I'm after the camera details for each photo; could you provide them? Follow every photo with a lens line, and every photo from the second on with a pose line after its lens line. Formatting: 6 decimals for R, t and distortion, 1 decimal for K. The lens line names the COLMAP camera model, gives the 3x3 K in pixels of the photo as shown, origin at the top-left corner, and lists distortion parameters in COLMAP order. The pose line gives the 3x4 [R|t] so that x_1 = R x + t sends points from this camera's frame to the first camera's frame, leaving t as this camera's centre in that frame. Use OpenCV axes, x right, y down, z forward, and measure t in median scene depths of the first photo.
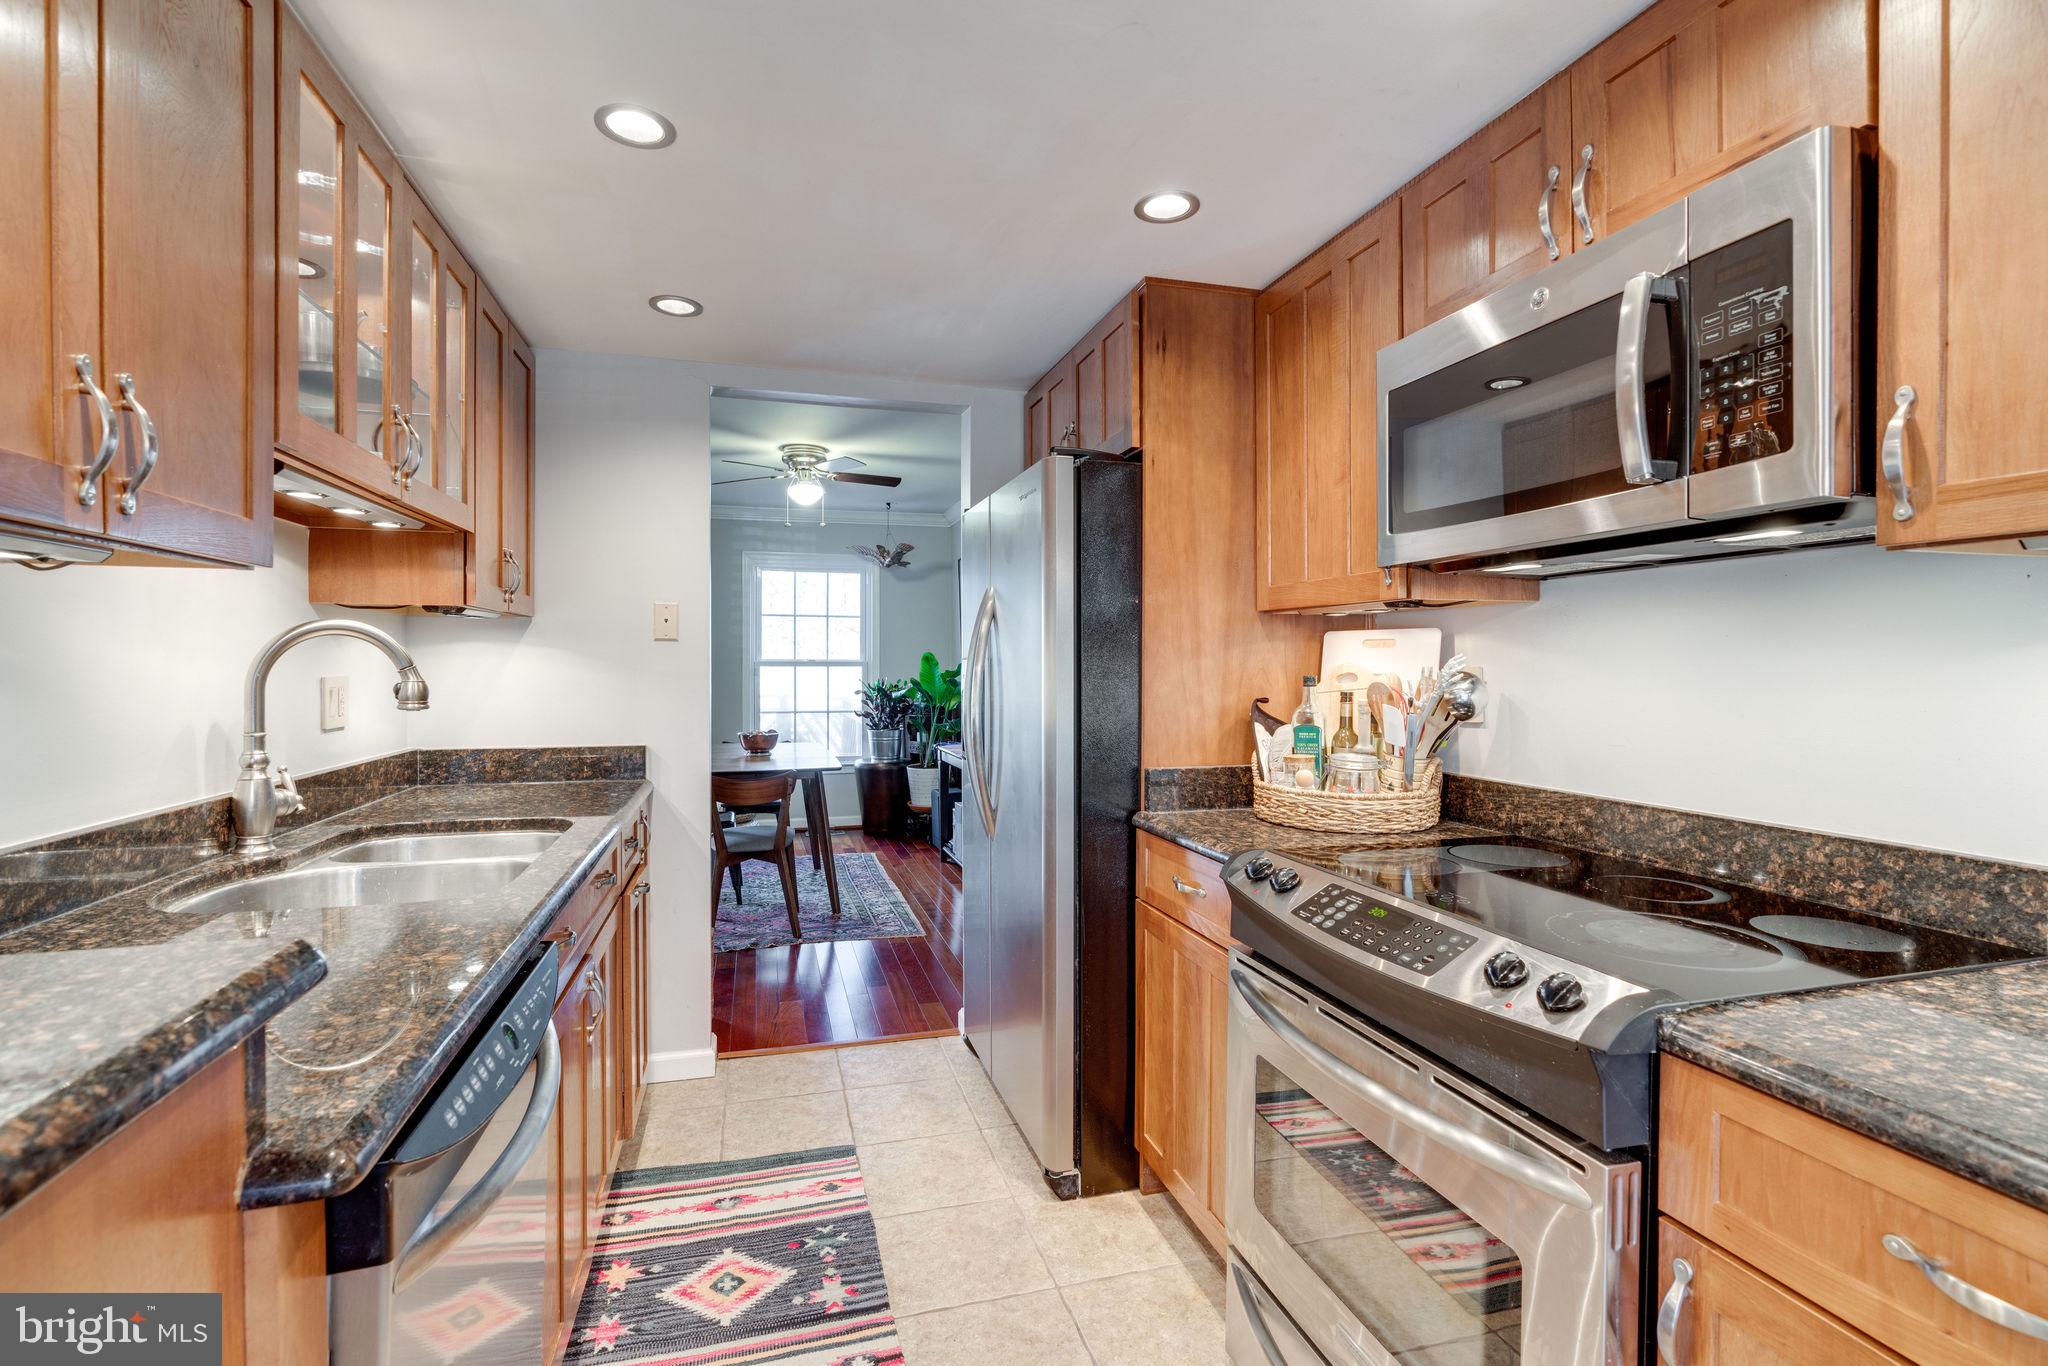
lens RADIAL K [[945.0, 0, 1027.0], [0, 945.0, 675.6], [0, 0, 1]] dist [-0.011987, 0.002743]
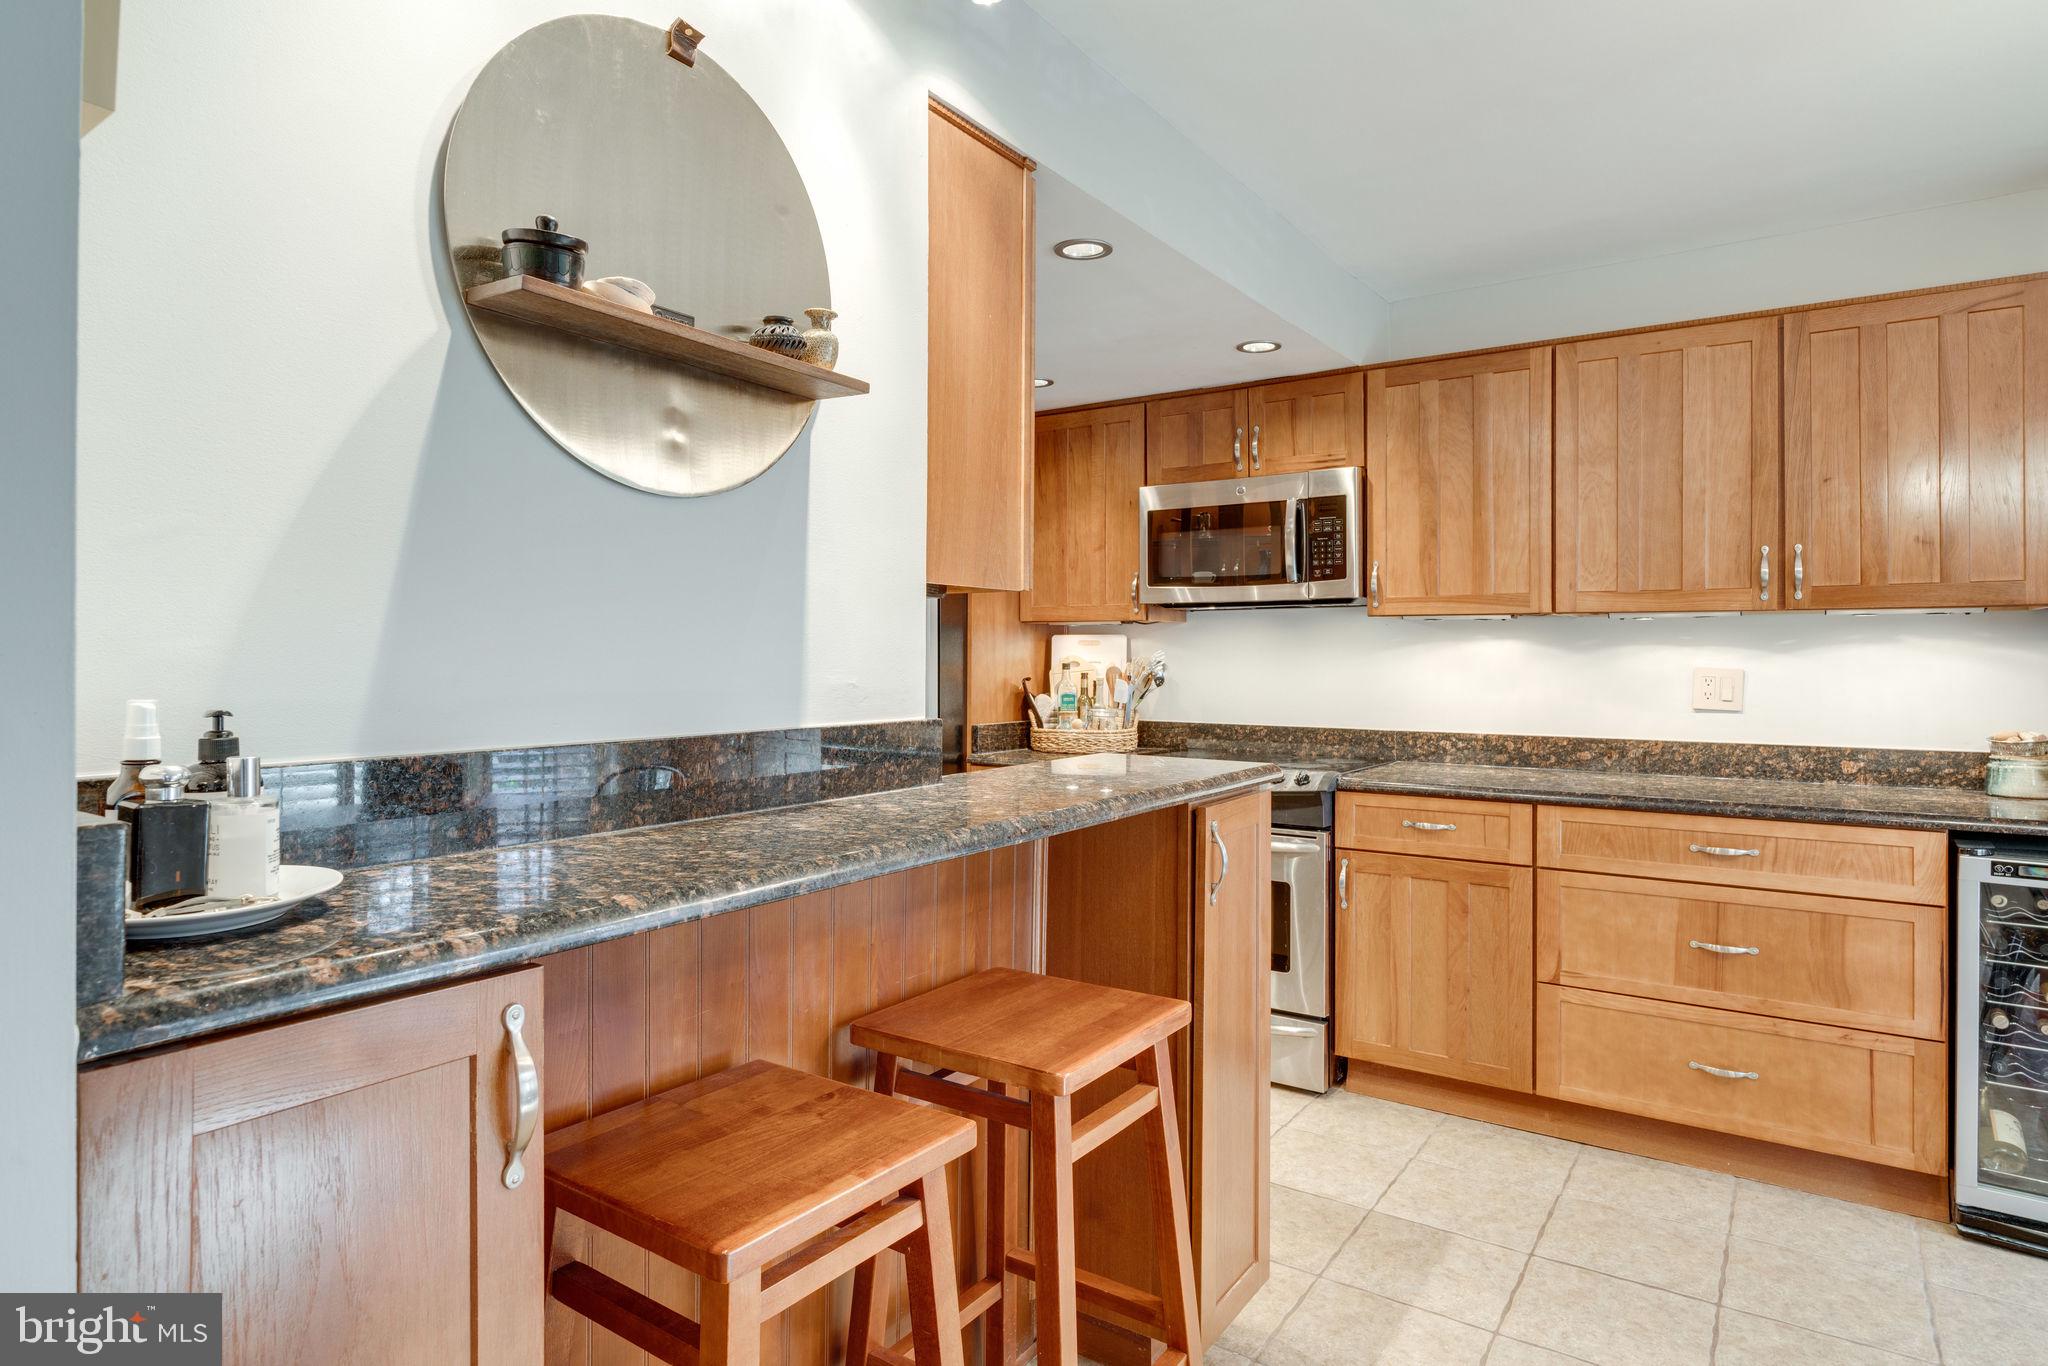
lens RADIAL K [[1136.4, 0, 1054.8], [0, 1136.4, 660.1], [0, 0, 1]] dist [-0.005384, -0.002986]
pose [[0.764670, -0.001353, 0.644420, -0.949746], [0.004430, 0.999985, -0.003158, 0.001650], [-0.644406, 0.005270, 0.764665, -0.476242]]
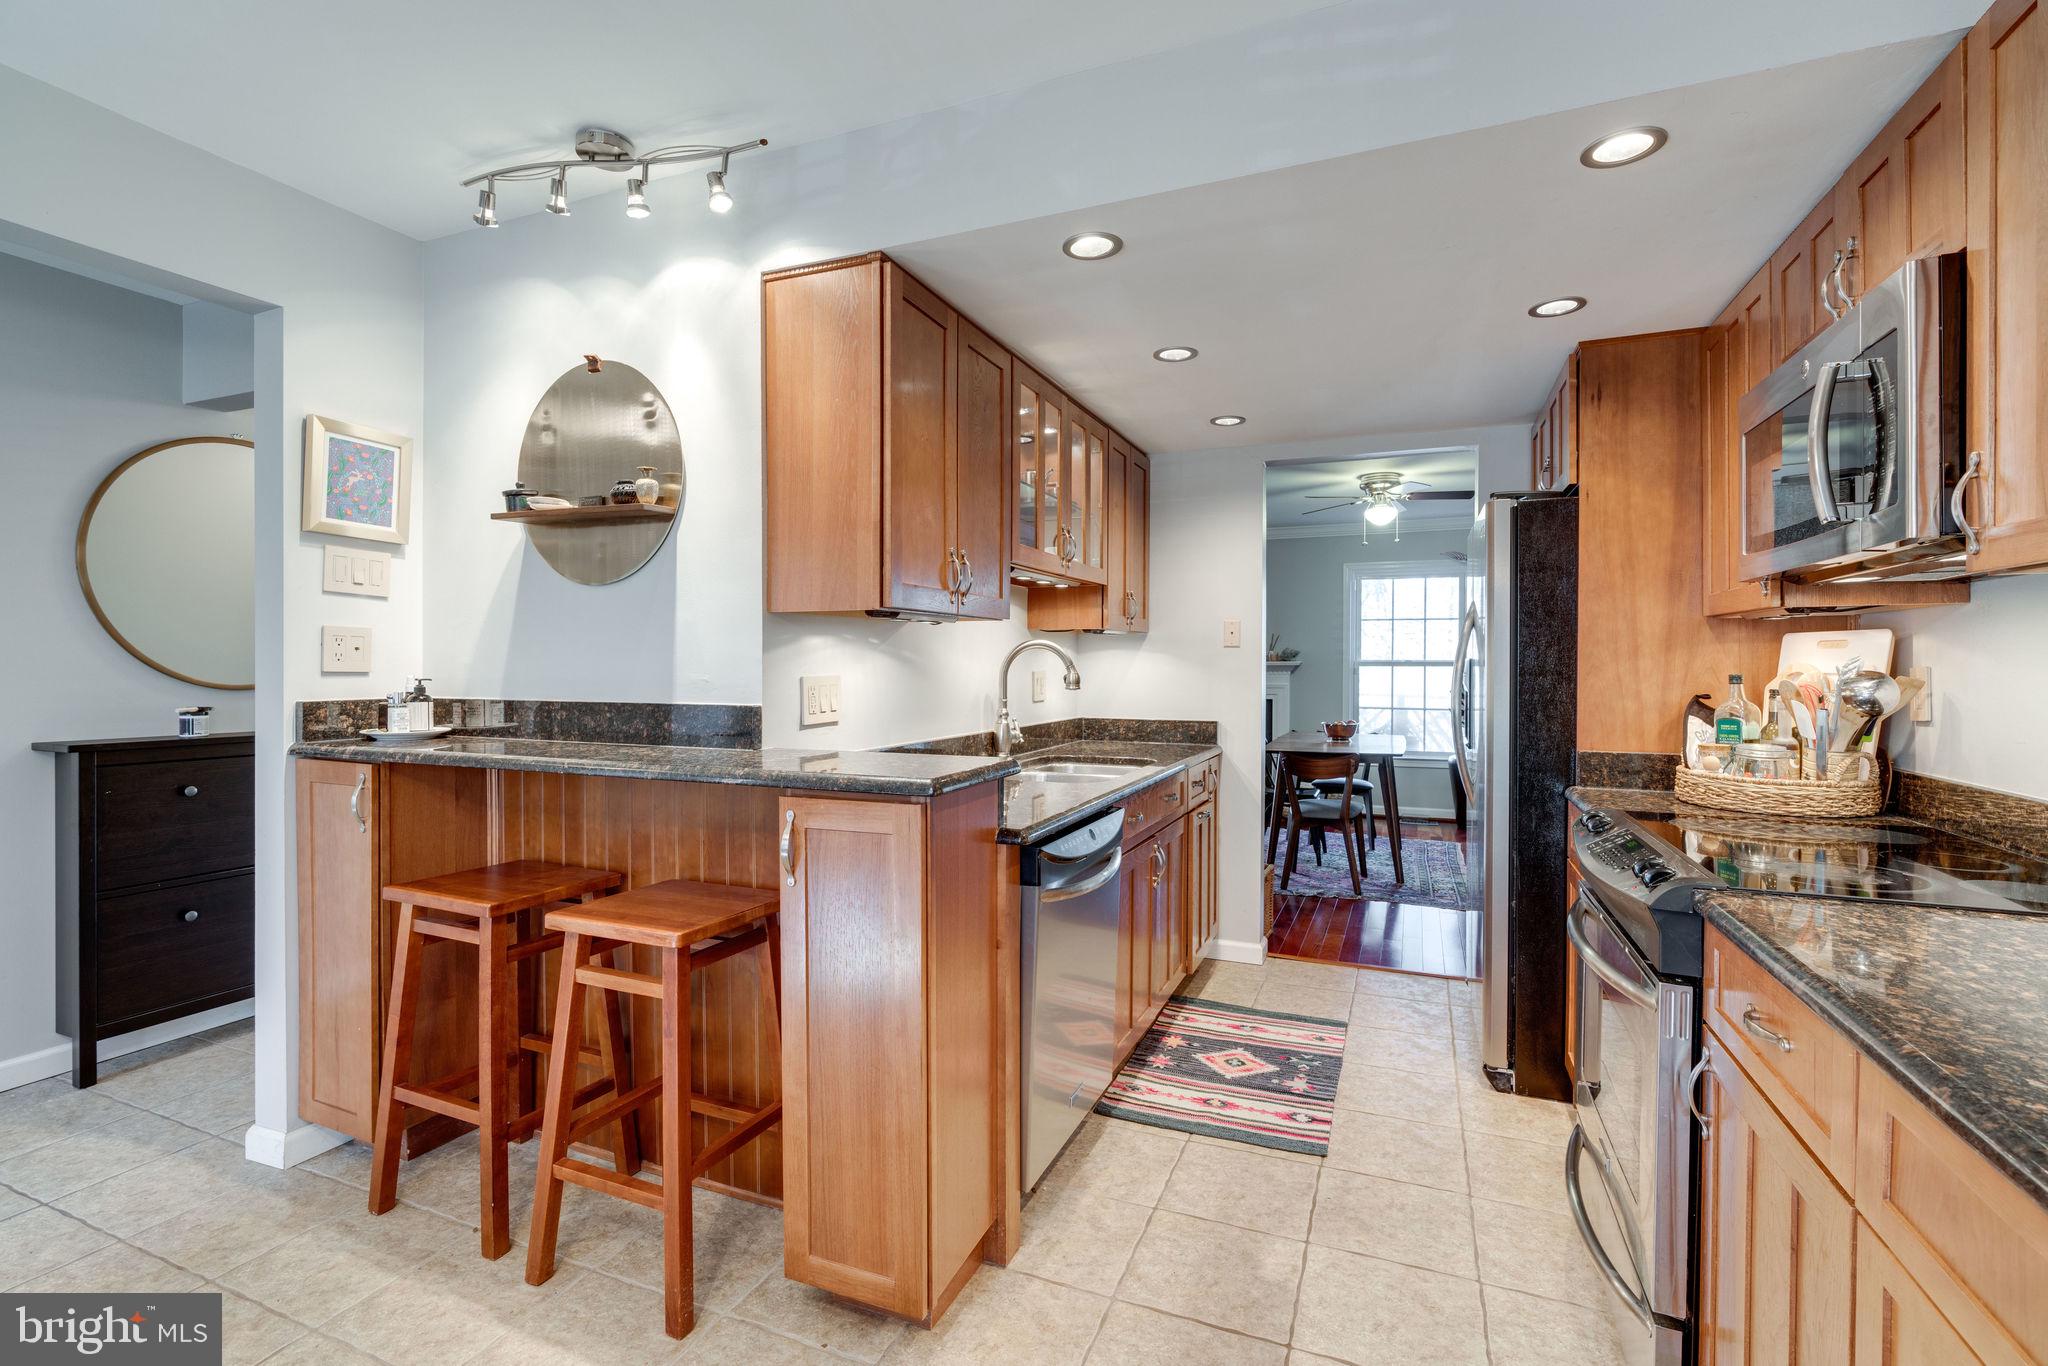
lens RADIAL K [[945.0, 0, 1002.2], [0, 945.0, 667.5], [0, 0, 1]] dist [-0.011987, 0.002743]
pose [[0.770234, 0.002176, -0.637758, 0.326266], [-0.007813, 0.999951, -0.006025, 0.005095], [0.637713, 0.009624, 0.770214, -0.391726]]
